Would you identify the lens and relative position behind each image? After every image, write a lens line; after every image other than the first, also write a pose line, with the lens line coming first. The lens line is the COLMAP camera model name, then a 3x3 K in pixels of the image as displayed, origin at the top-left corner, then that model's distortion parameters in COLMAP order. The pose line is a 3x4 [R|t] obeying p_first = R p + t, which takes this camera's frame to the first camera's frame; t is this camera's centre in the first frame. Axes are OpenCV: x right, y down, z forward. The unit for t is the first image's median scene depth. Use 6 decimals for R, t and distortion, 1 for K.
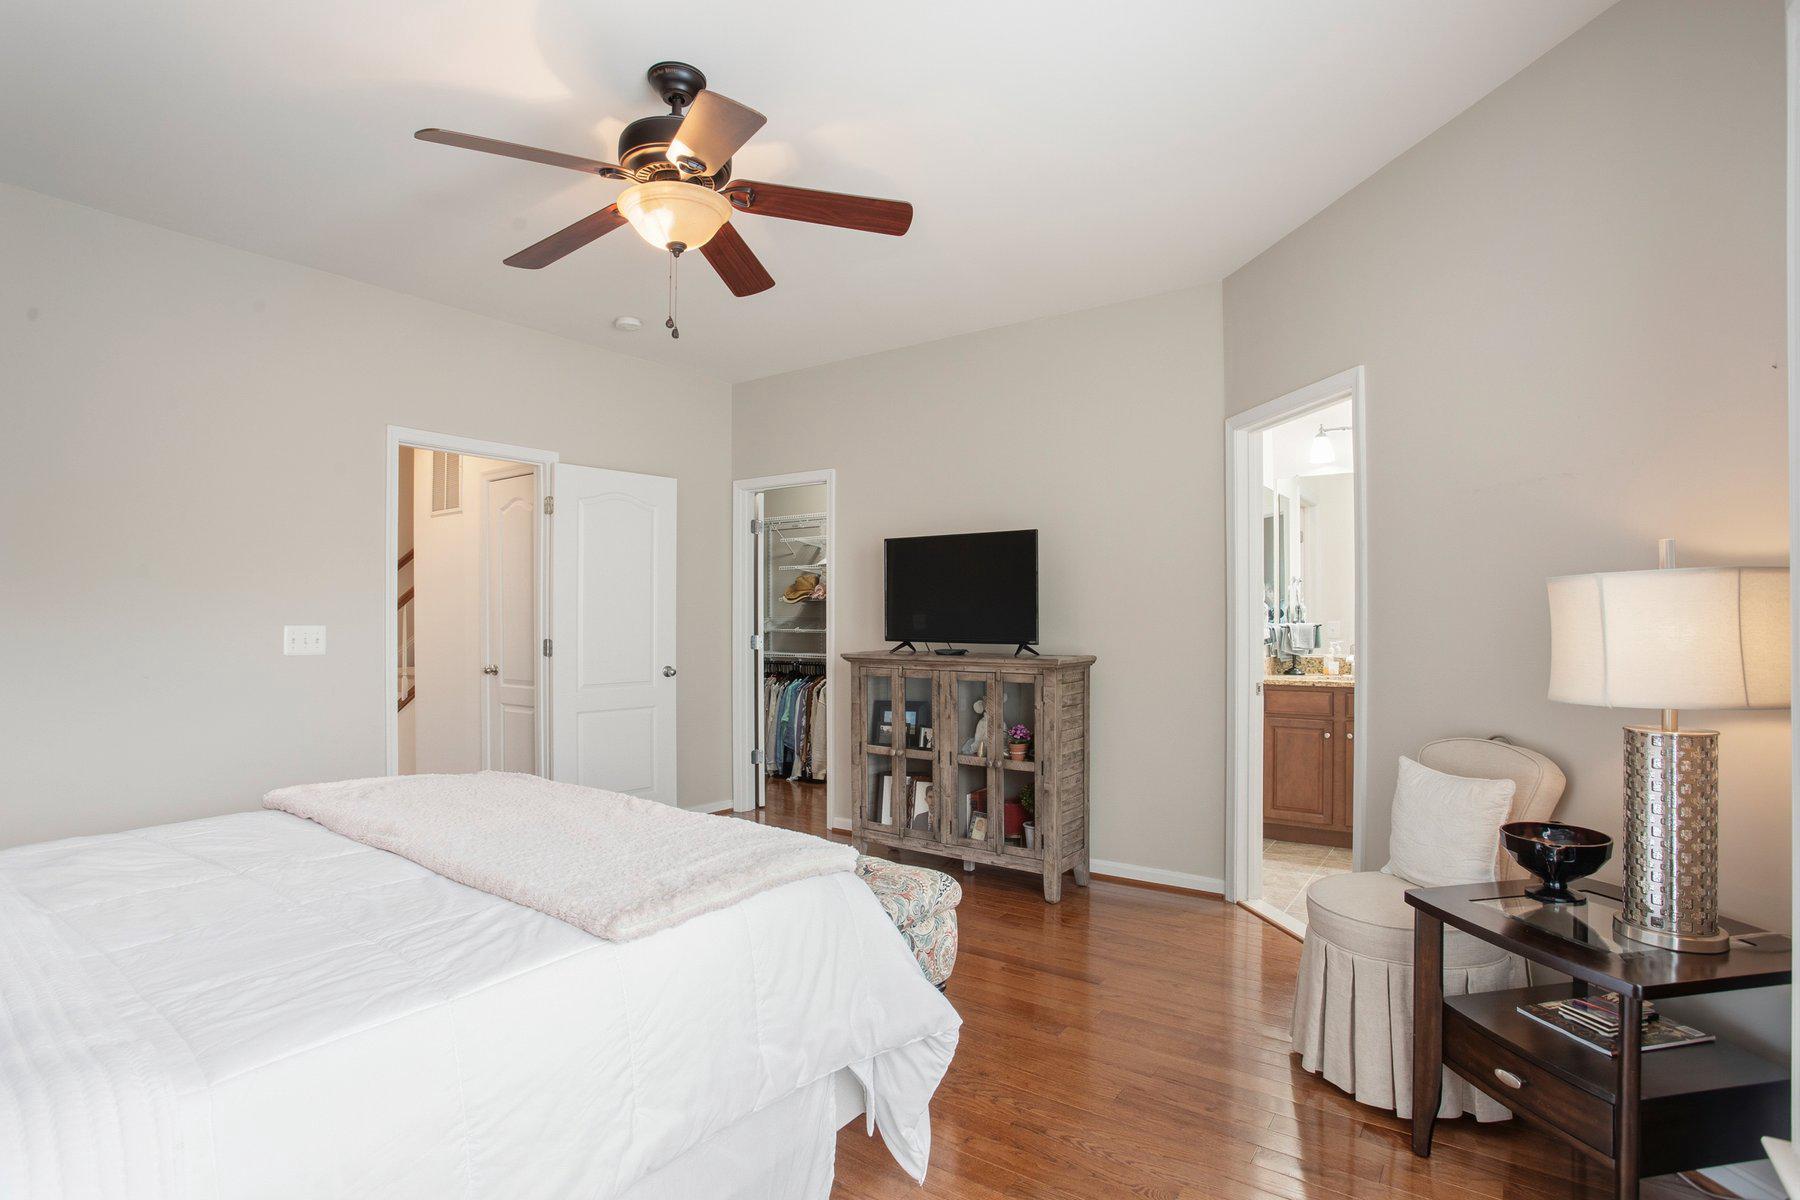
lens RADIAL K [[906.0, 0, 902.2], [0, 906.0, 603.6], [0, 0, 1]] dist [-0.024366, 0.004728]
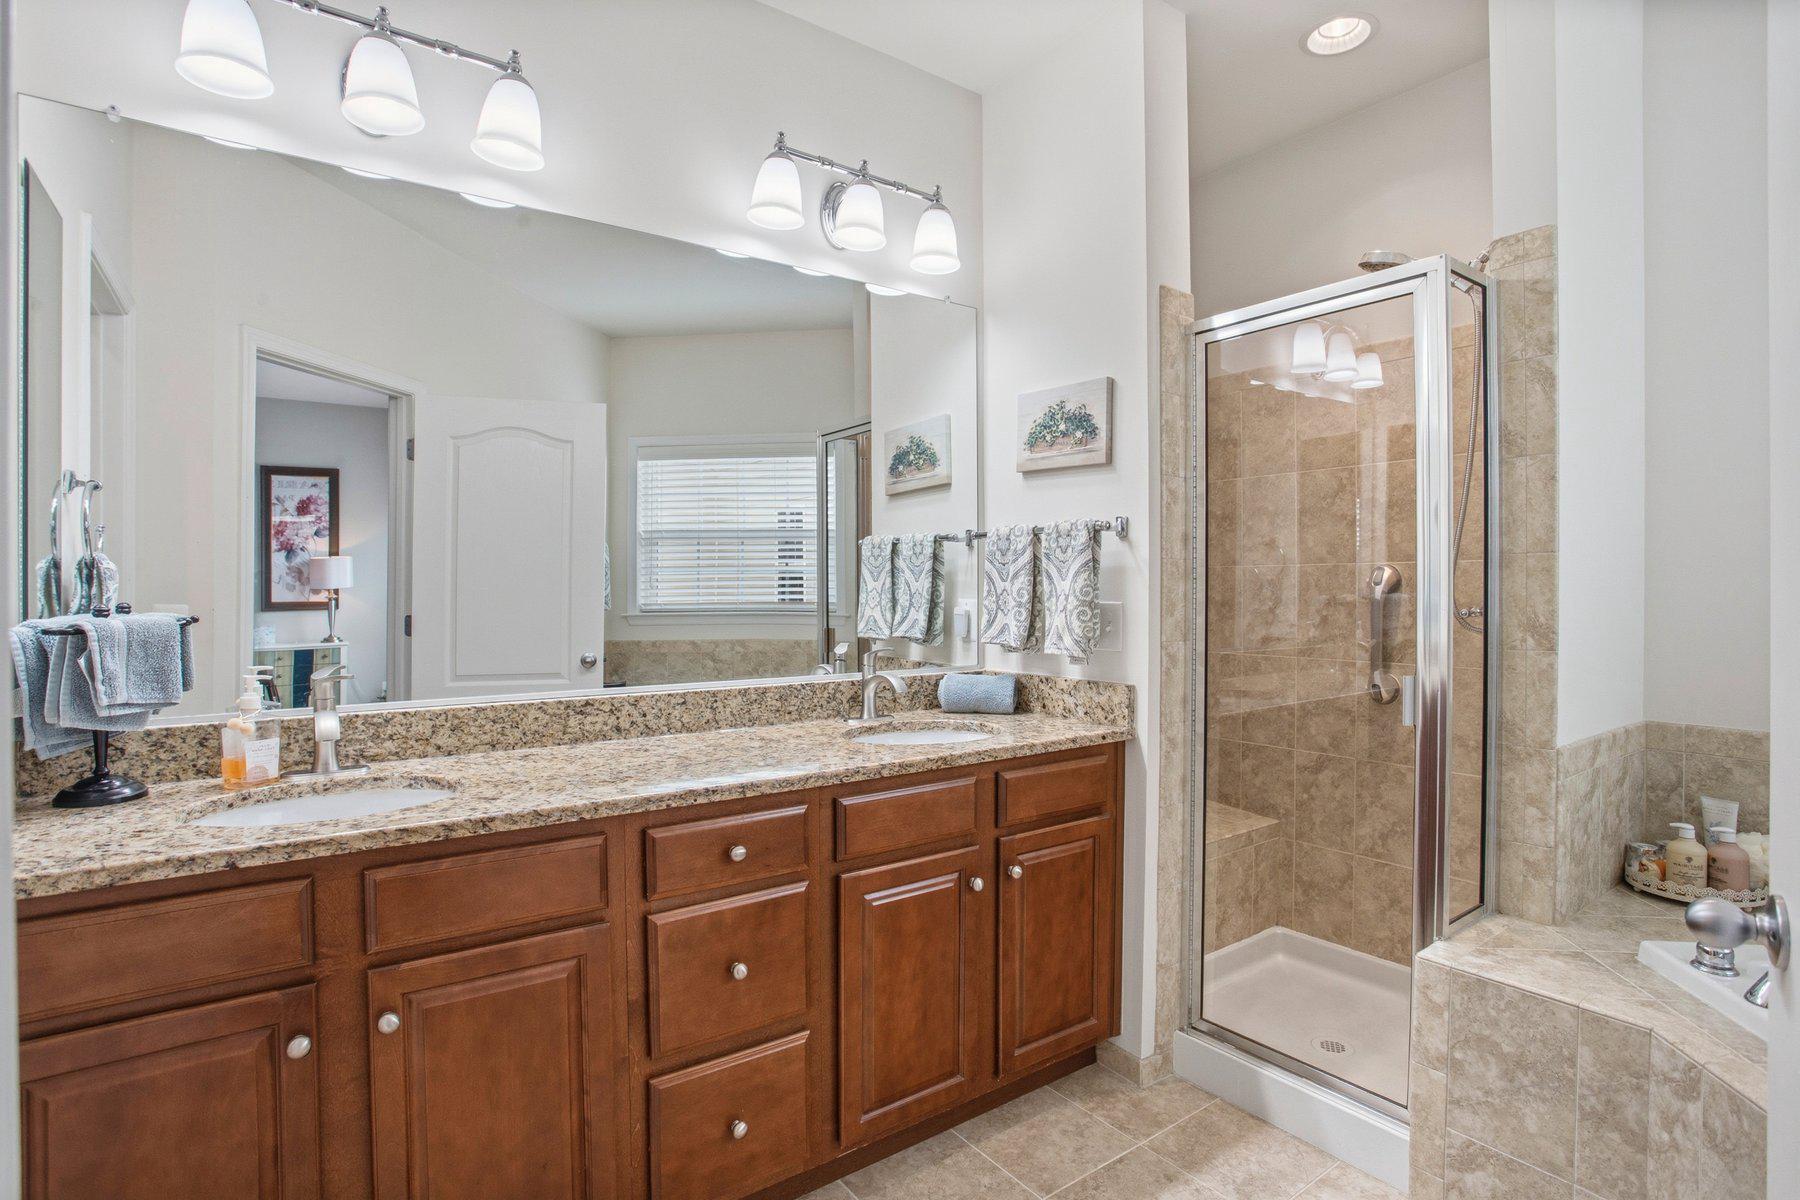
lens RADIAL K [[906.0, 0, 902.9], [0, 906.0, 596.7], [0, 0, 1]] dist [-0.024366, 0.004728]
pose [[0.351728, -0.018902, 0.935912, 0.266733], [-0.000536, 0.999792, 0.020393, 0.010153], [-0.936102, -0.007674, 0.351644, 0.675758]]
